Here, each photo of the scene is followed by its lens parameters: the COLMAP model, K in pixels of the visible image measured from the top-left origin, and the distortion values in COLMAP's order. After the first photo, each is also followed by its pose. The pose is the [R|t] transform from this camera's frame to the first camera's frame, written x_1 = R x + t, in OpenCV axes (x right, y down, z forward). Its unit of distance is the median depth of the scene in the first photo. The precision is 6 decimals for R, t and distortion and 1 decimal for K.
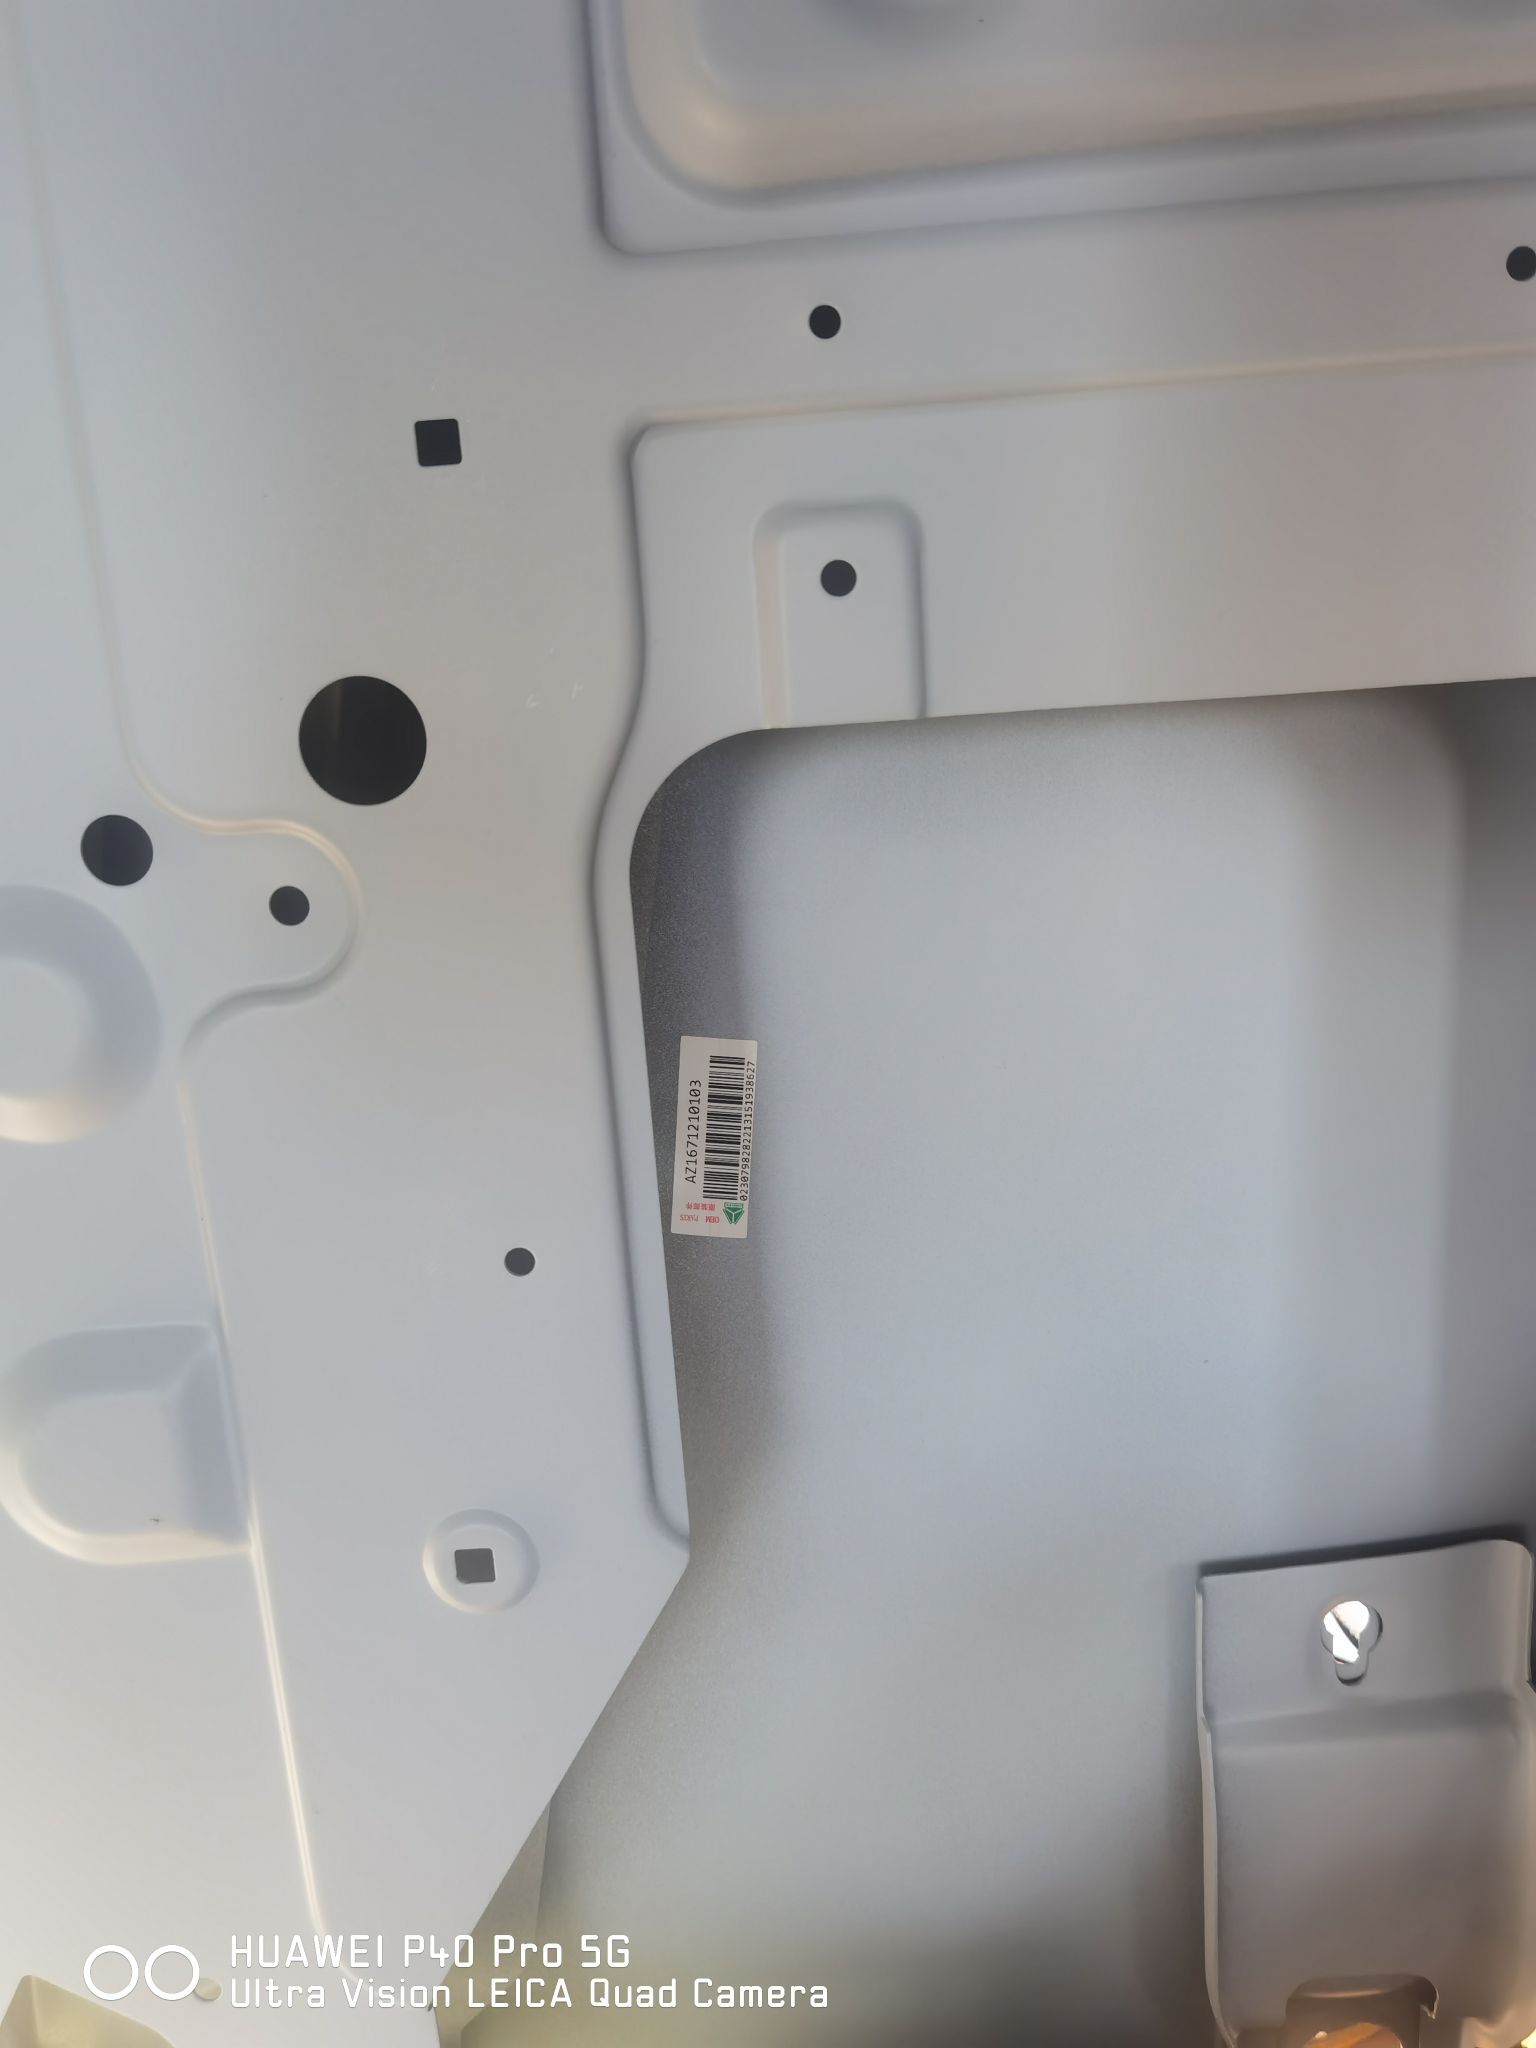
lens RADIAL K [[1586.1, 0, 768.0], [0, 1586.1, 1024.0], [0, 0, 1]] dist [0.005355, 0.000895]
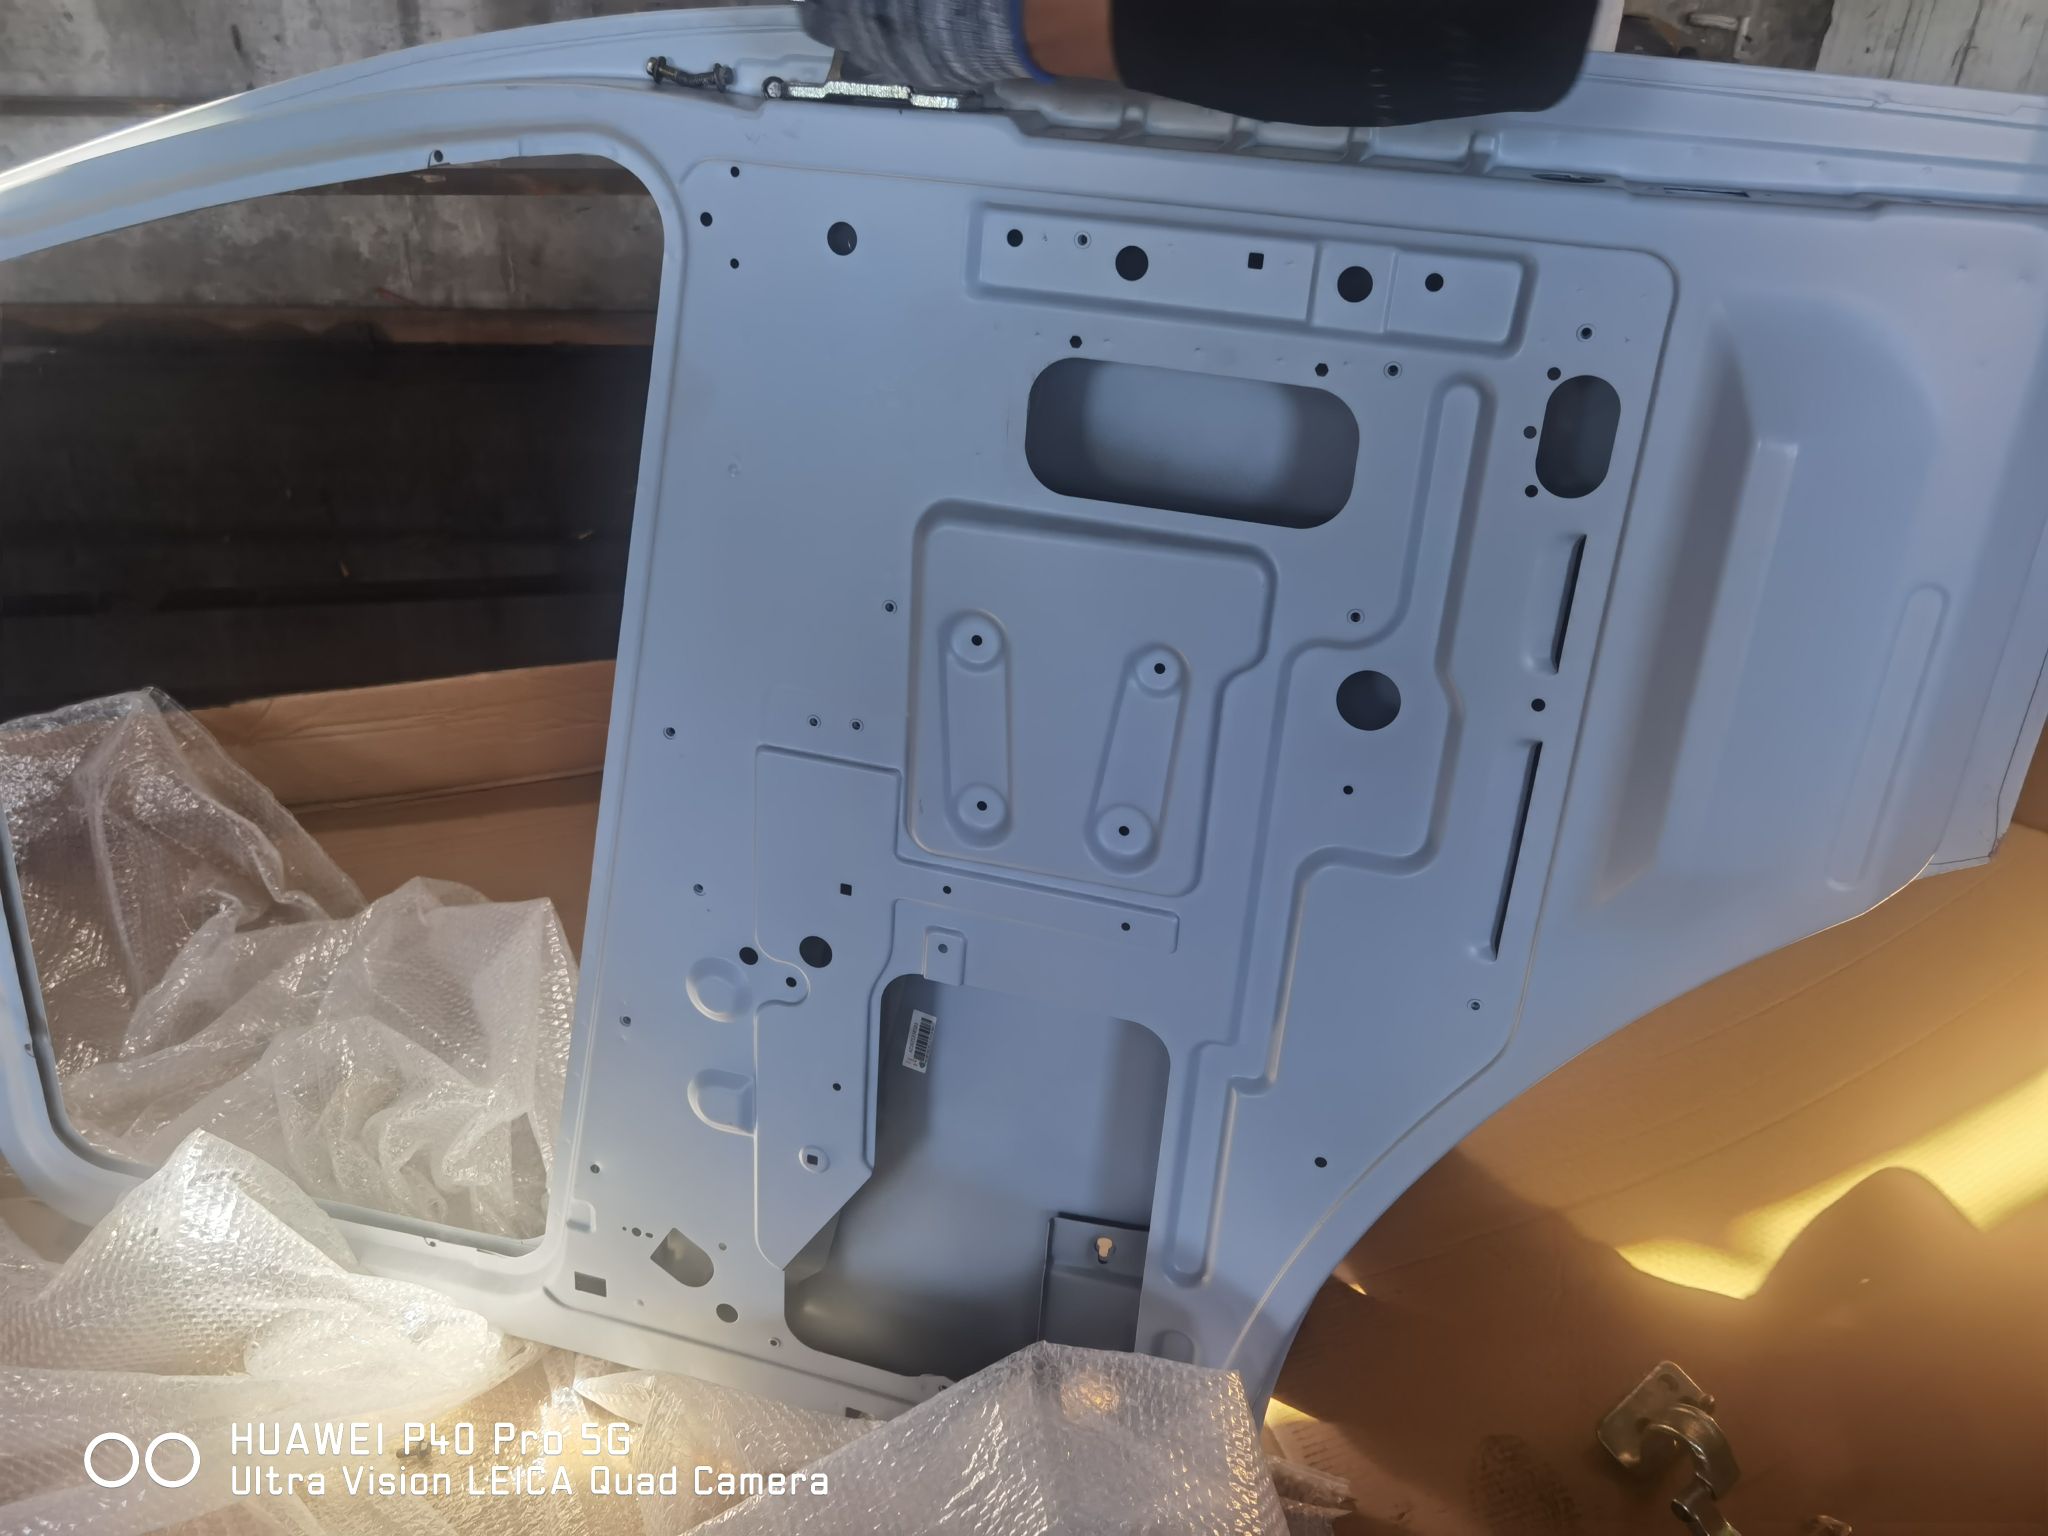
lens RADIAL K [[1586.1, 0, 1024.0], [0, 1586.1, 768.0], [0, 0, 1]] dist [0.005355, 0.000895]
pose [[0.955405, 0.234392, -0.179614, 0.674676], [-0.193510, 0.956399, 0.218758, -1.316918], [0.223057, -0.174245, 0.959106, -2.061293]]
